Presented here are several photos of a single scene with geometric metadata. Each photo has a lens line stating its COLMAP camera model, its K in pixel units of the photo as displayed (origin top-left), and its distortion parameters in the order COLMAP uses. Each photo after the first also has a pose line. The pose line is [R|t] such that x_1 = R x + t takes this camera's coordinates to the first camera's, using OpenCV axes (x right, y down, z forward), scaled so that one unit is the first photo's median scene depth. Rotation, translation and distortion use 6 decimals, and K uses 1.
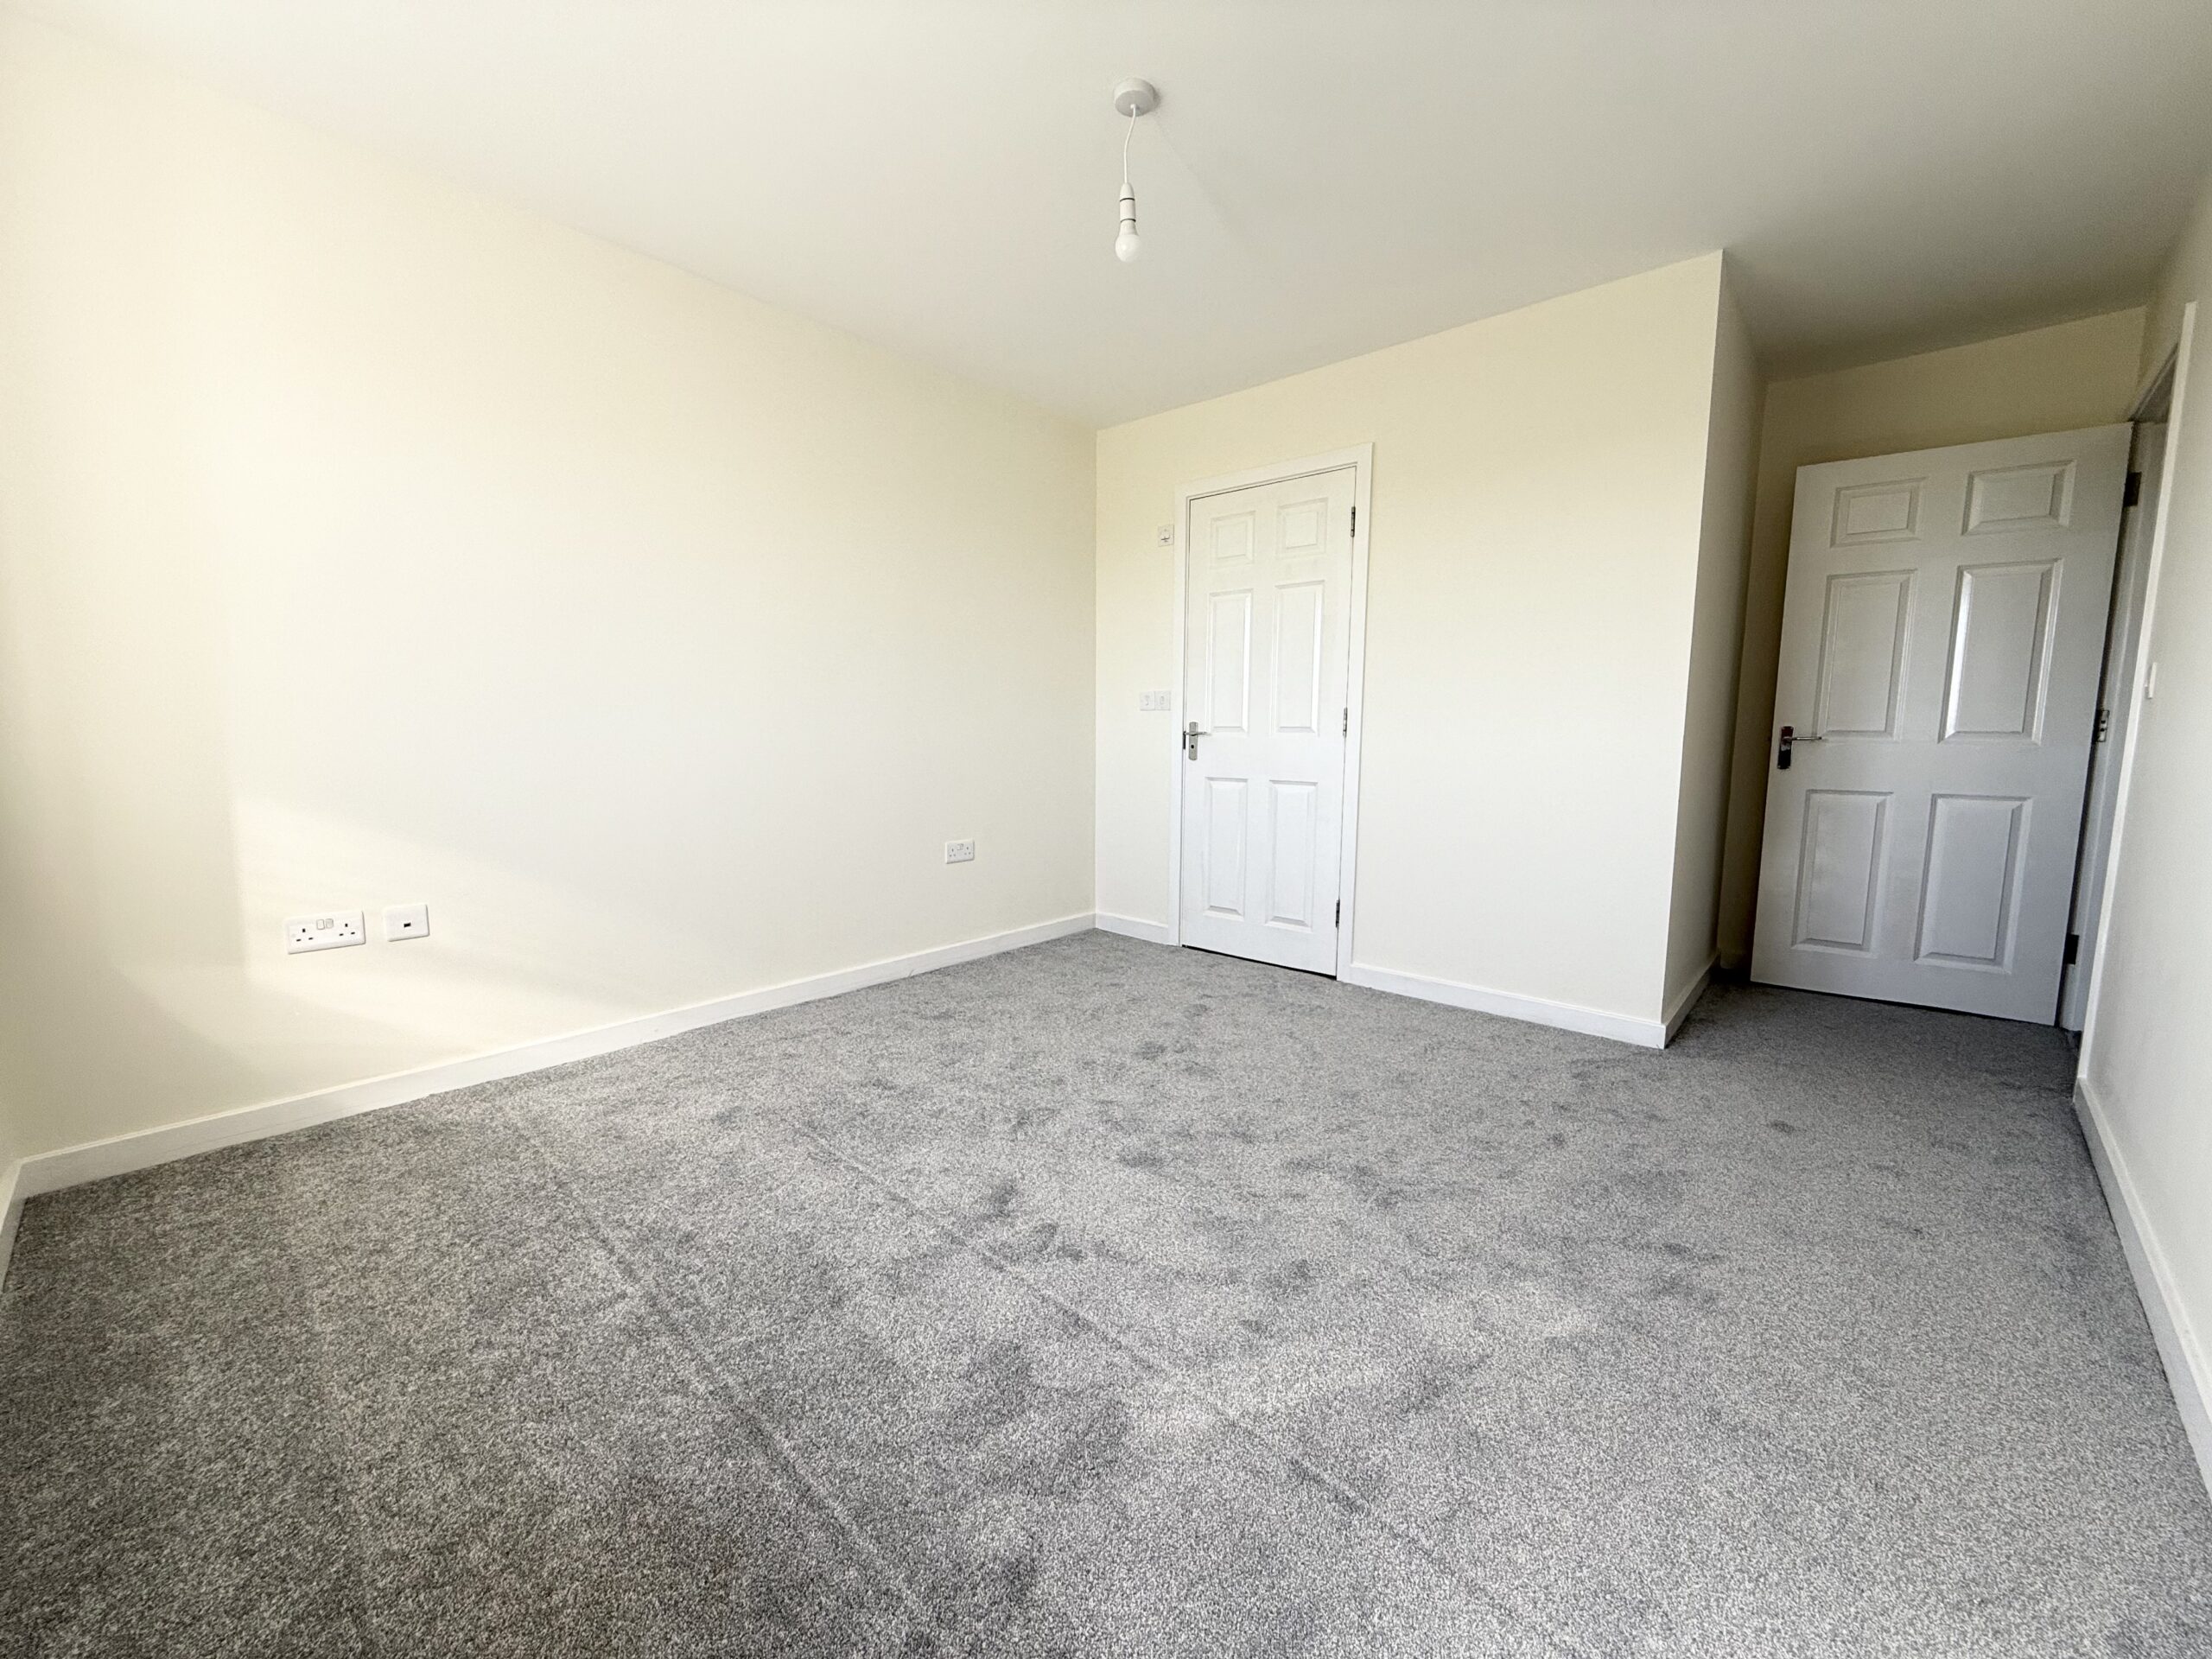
lens RADIAL K [[882.3, 0, 1110.0], [0, 882.3, 826.4], [0, 0, 1]] dist [0.002173, -0.000454]
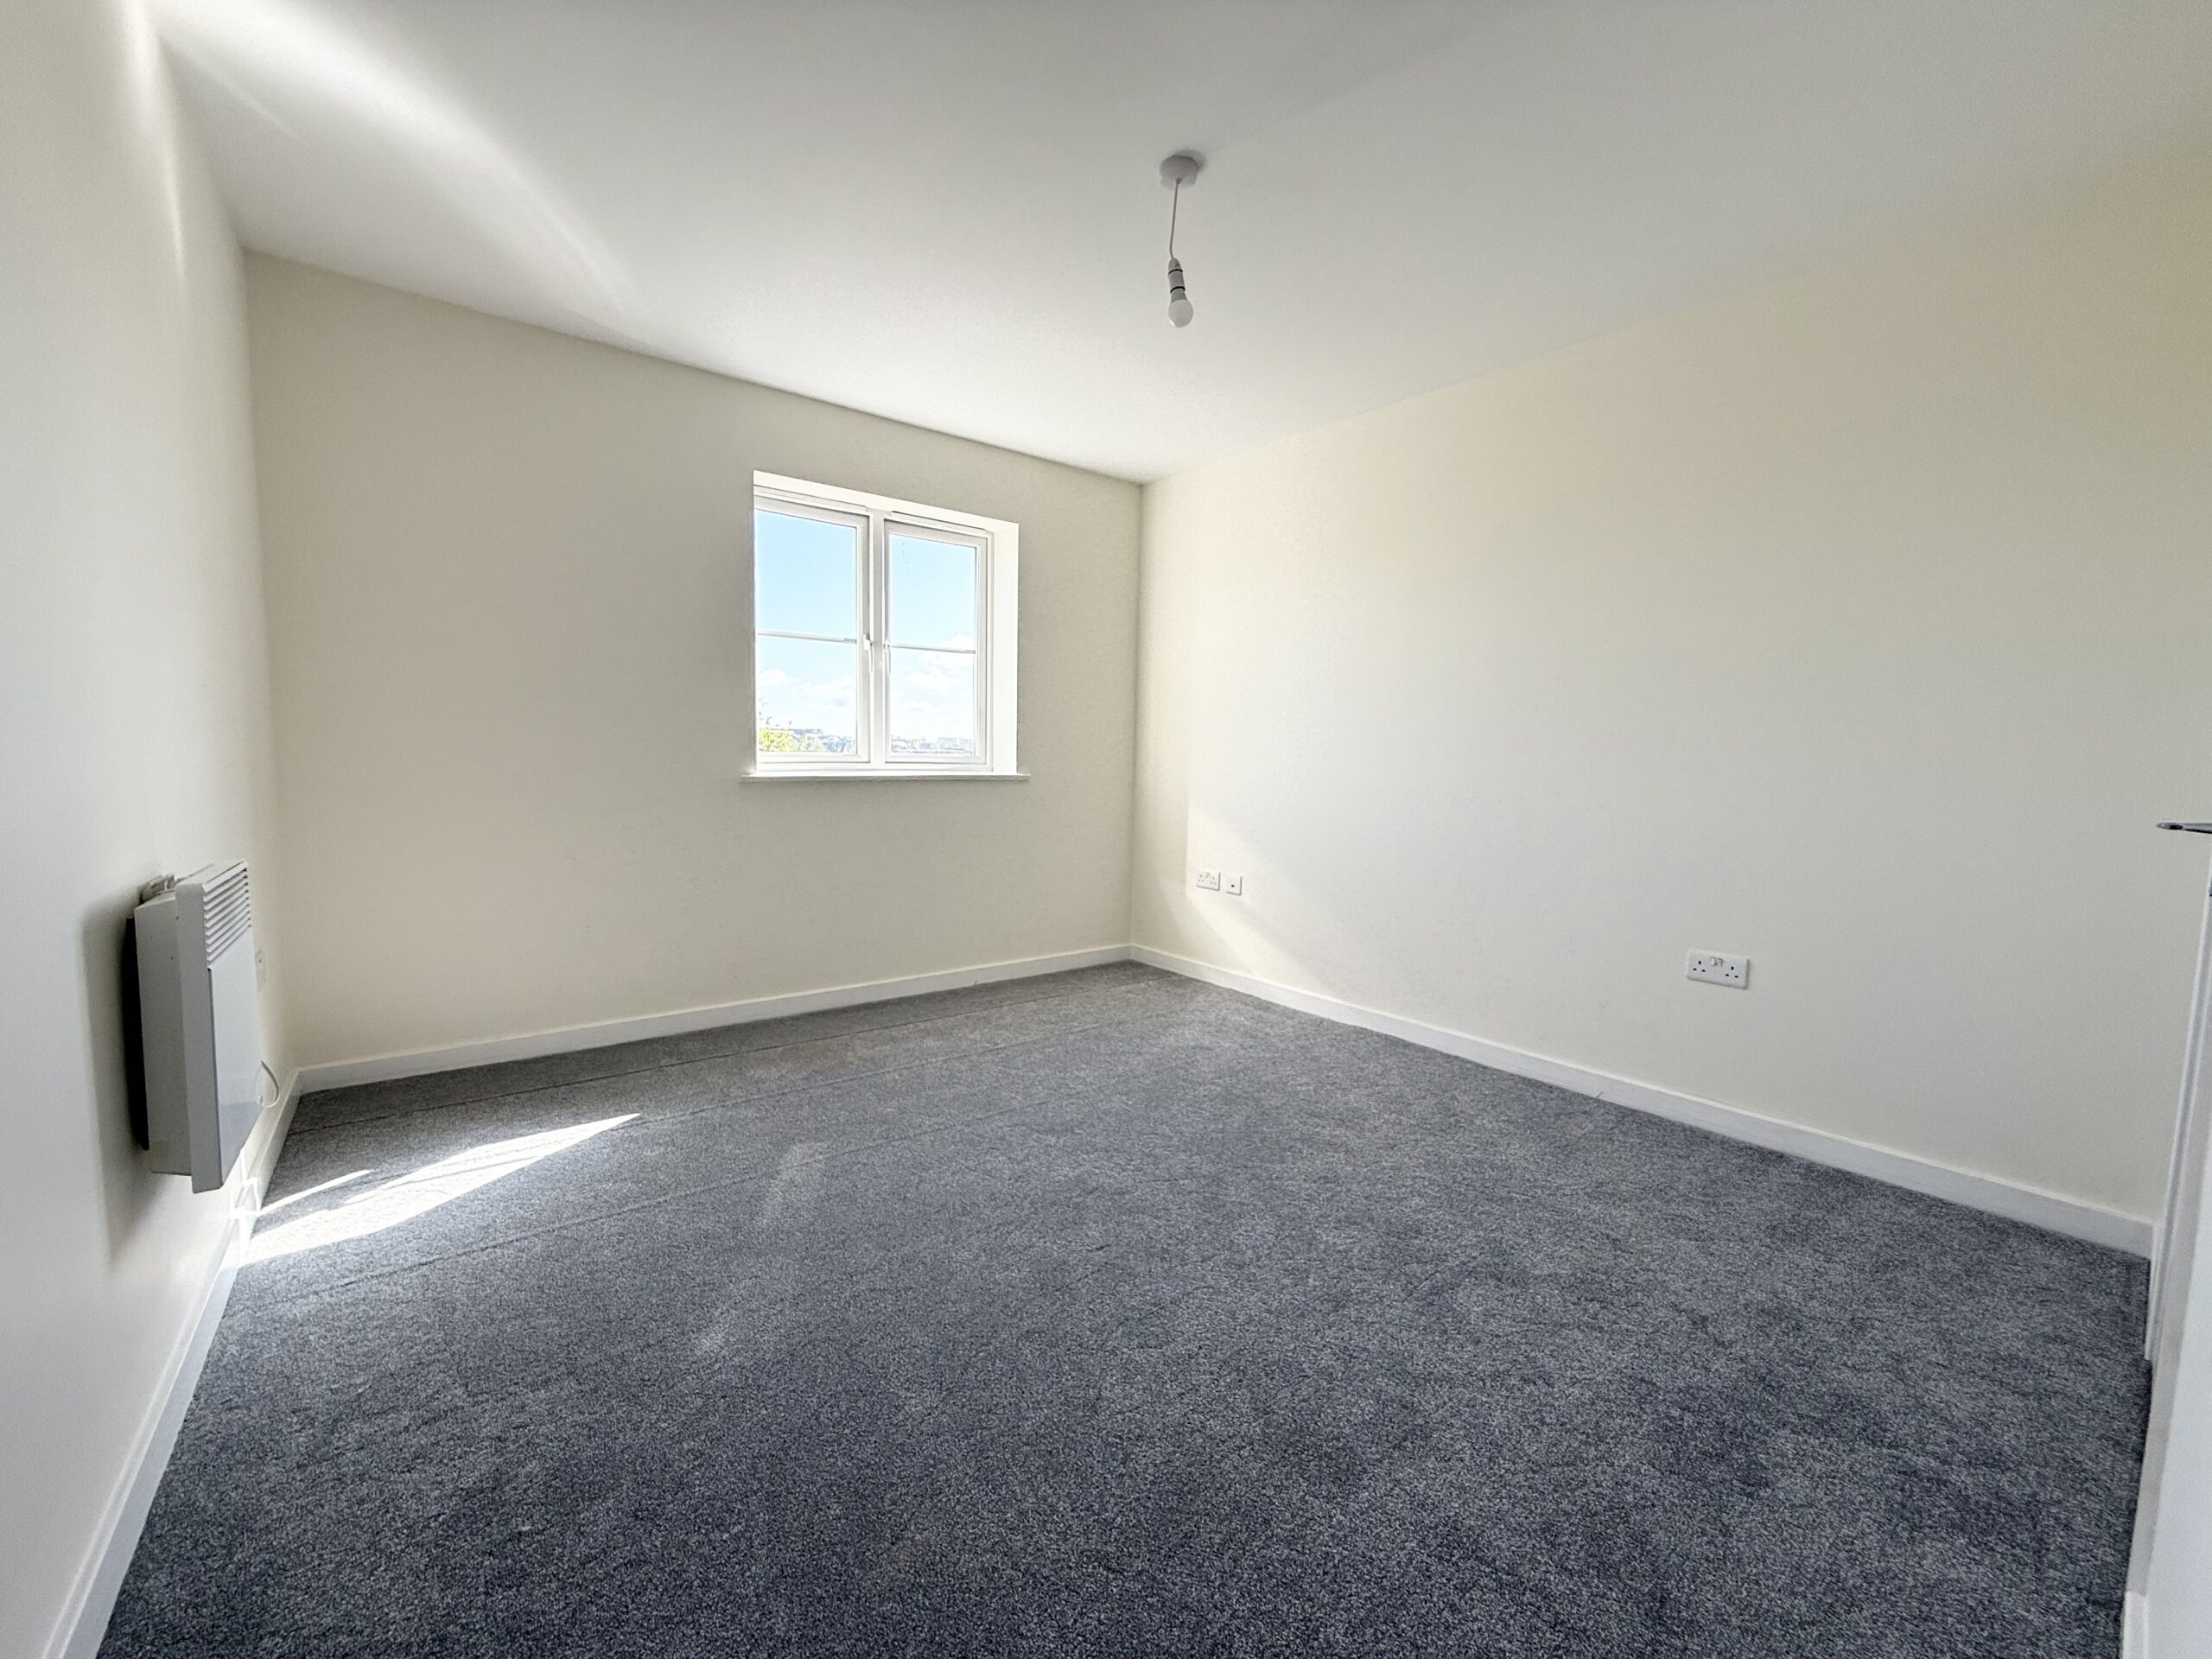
lens RADIAL K [[882.3, 0, 1127.8], [0, 882.3, 837.6], [0, 0, 1]] dist [0.002173, -0.000454]
pose [[-0.158485, 0.067282, -0.985066, 0.787789], [-0.146704, 0.984997, 0.090880, -0.091325], [0.976402, 0.158916, -0.146237, 0.885300]]
